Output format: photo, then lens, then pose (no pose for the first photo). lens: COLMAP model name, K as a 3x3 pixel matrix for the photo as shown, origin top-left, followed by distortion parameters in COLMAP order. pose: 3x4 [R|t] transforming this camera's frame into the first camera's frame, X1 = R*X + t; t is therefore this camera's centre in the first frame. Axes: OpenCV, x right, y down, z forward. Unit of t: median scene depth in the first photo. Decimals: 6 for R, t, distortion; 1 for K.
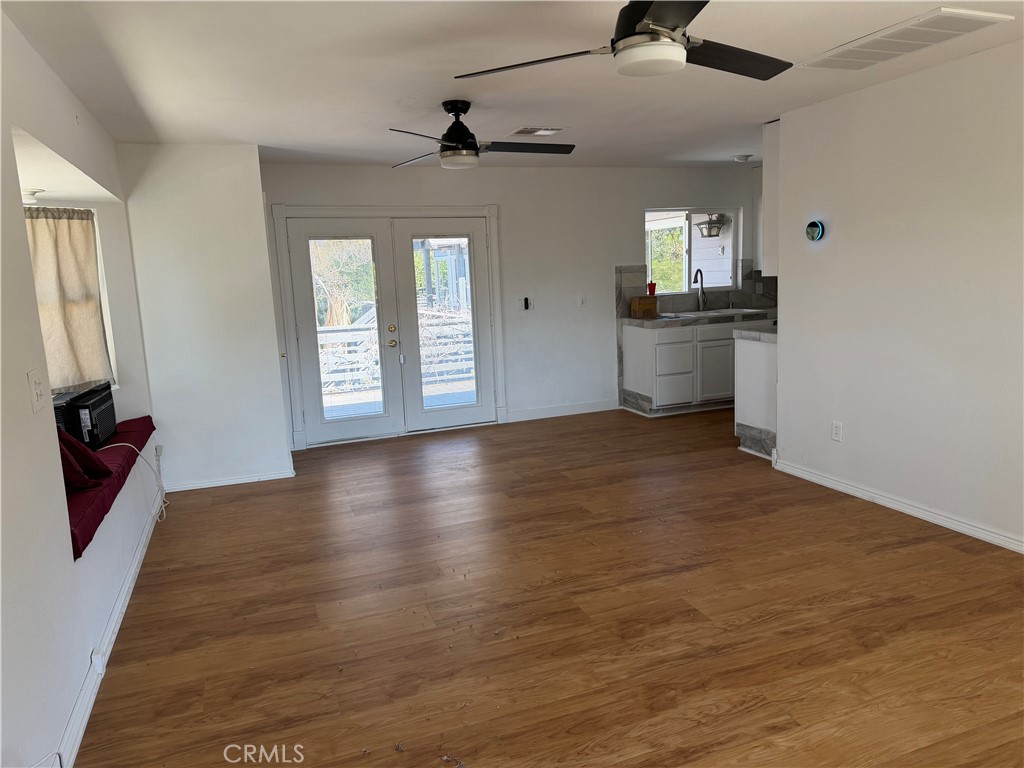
lens RADIAL K [[711.0, 0, 512.0], [0, 711.0, 384.0], [0, 0, 1]] dist [0.203522, -0.329960]
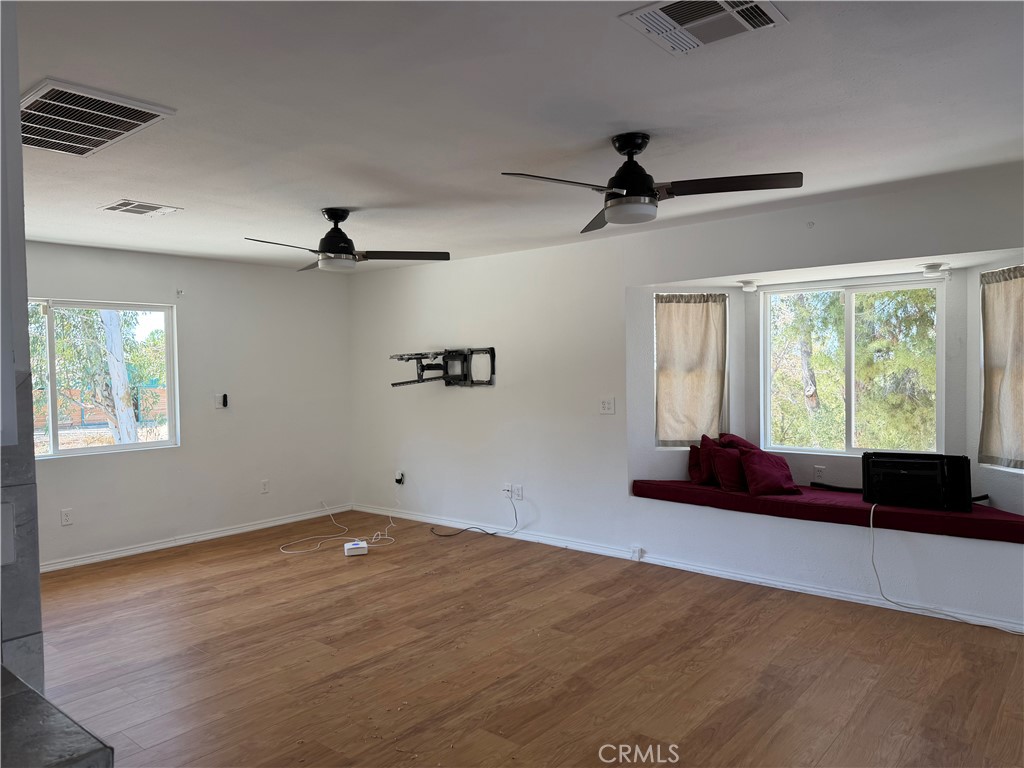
lens RADIAL K [[711.0, 0, 512.0], [0, 711.0, 384.0], [0, 0, 1]] dist [0.203522, -0.329960]
pose [[-0.869586, 0.073857, -0.488227, 0.525793], [-0.019794, 0.982742, 0.183920, -0.343339], [0.493385, 0.169598, -0.853116, 2.042981]]
